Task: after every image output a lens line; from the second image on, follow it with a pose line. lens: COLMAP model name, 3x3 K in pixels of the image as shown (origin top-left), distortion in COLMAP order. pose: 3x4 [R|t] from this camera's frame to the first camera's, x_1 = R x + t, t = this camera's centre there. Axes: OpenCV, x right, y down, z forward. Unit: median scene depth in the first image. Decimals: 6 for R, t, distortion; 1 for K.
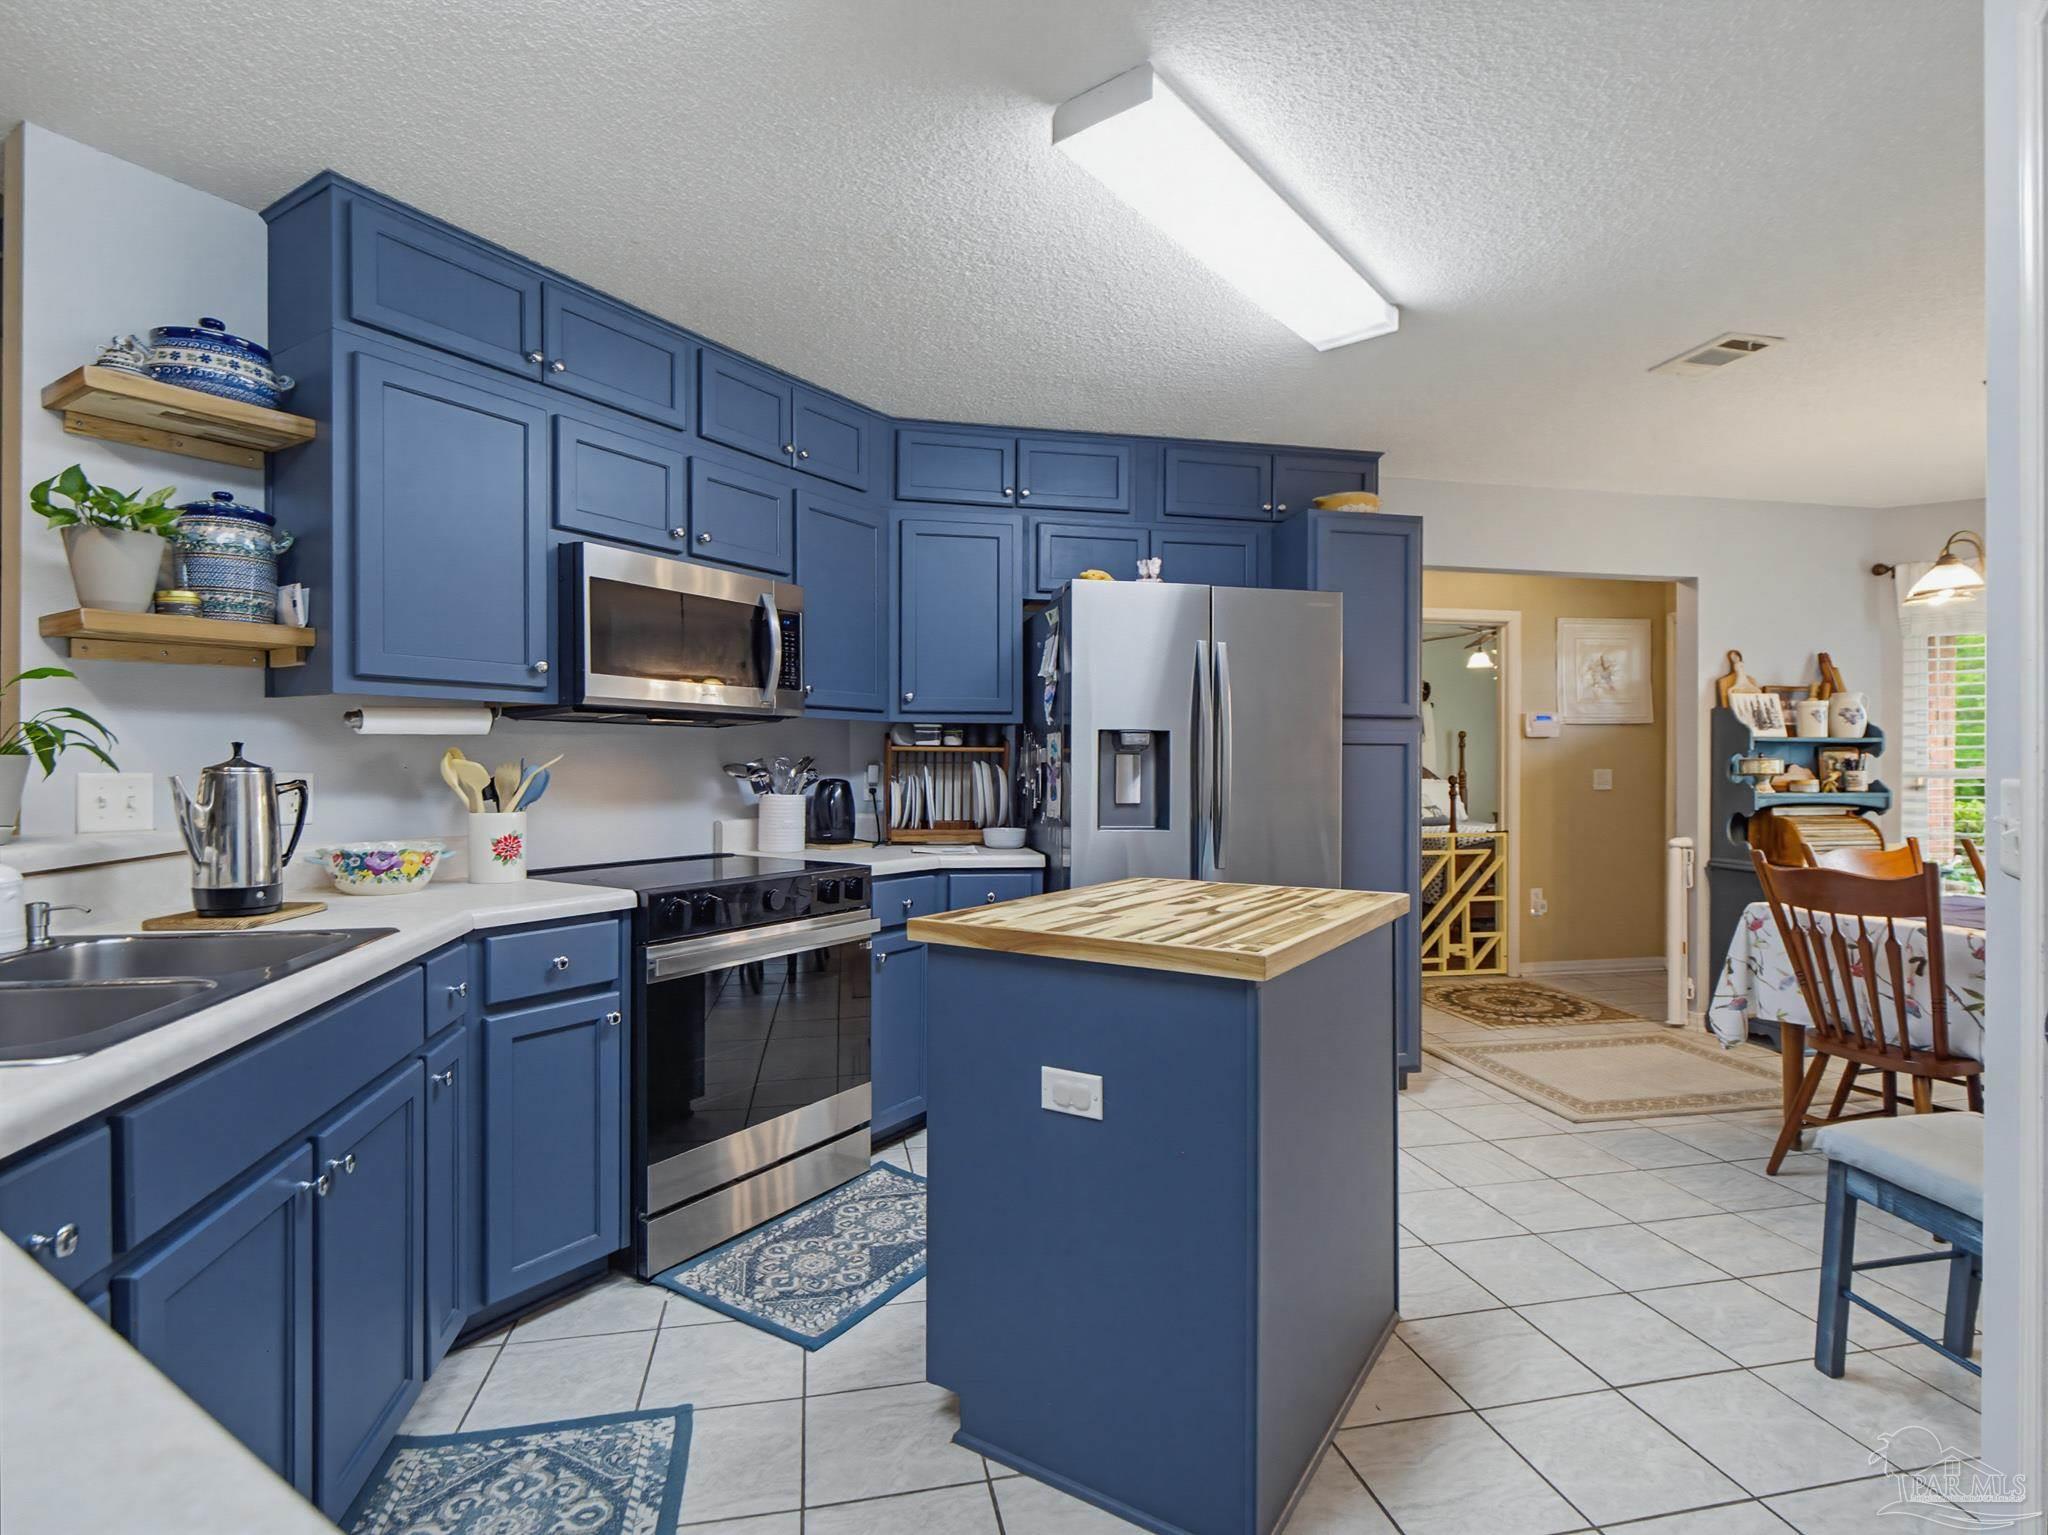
lens RADIAL K [[1047.5, 0, 1032.1], [0, 1047.5, 763.3], [0, 0, 1]] dist [0.002430, -0.001138]
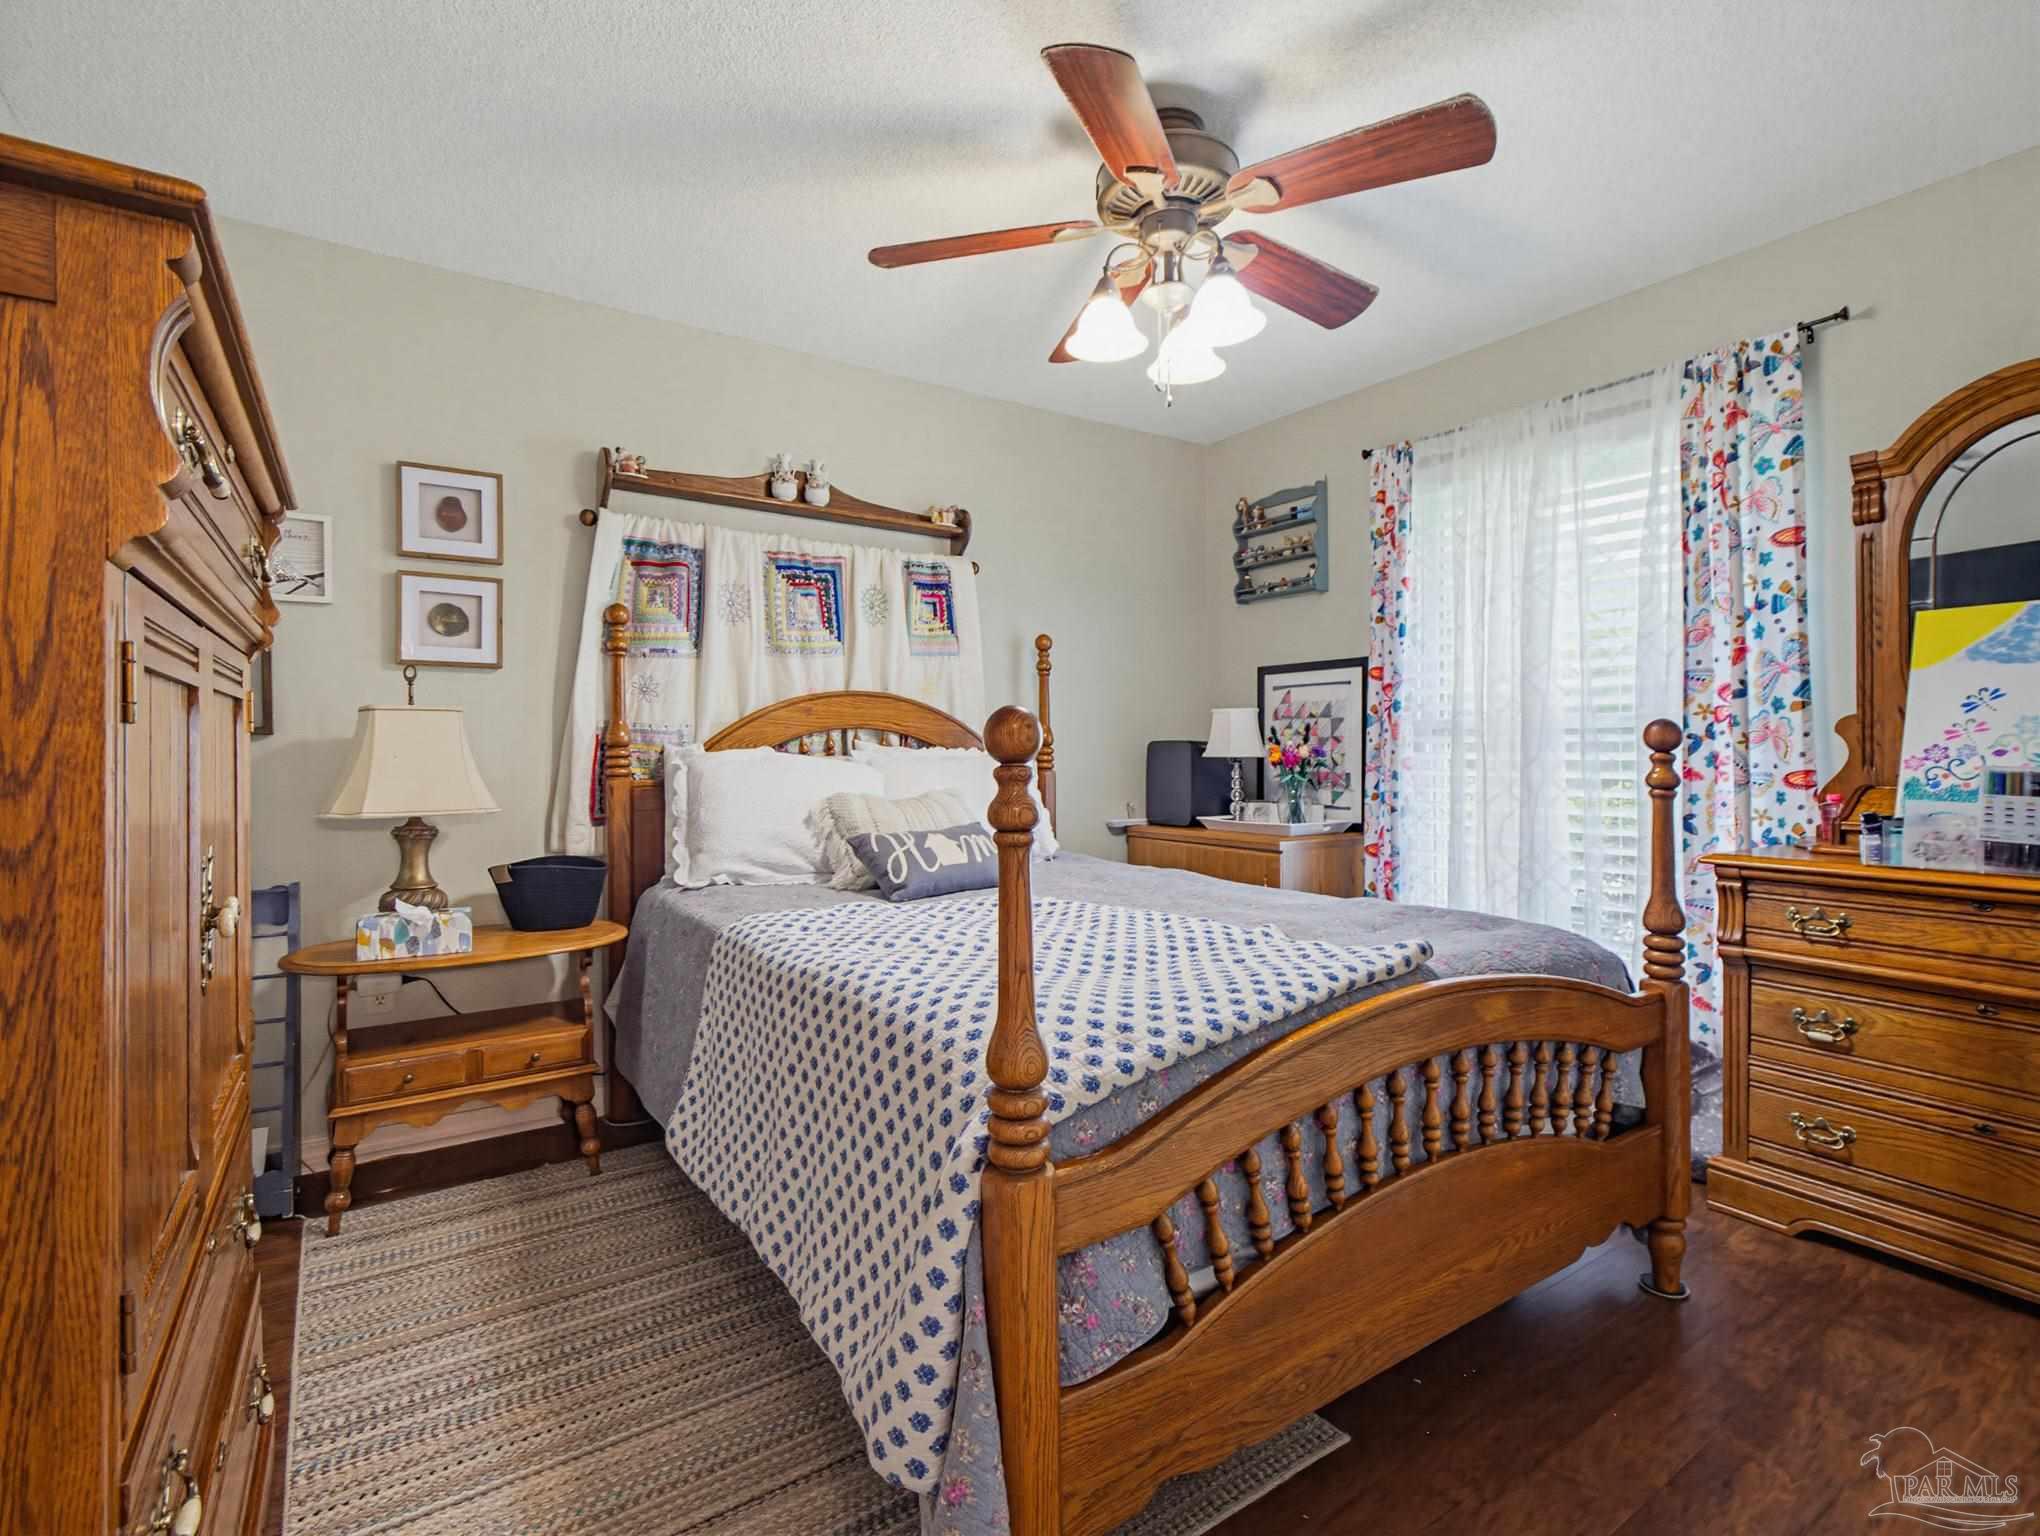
lens RADIAL K [[991.0, 0, 1031.7], [0, 991.0, 745.9], [0, 0, 1]] dist [0.000814, 0.000180]
pose [[0.924457, -0.003994, 0.381265, 0.272494], [0.004167, 0.999991, 0.000371, 0.013941], [-0.381263, 0.001245, 0.924466, 0.679363]]
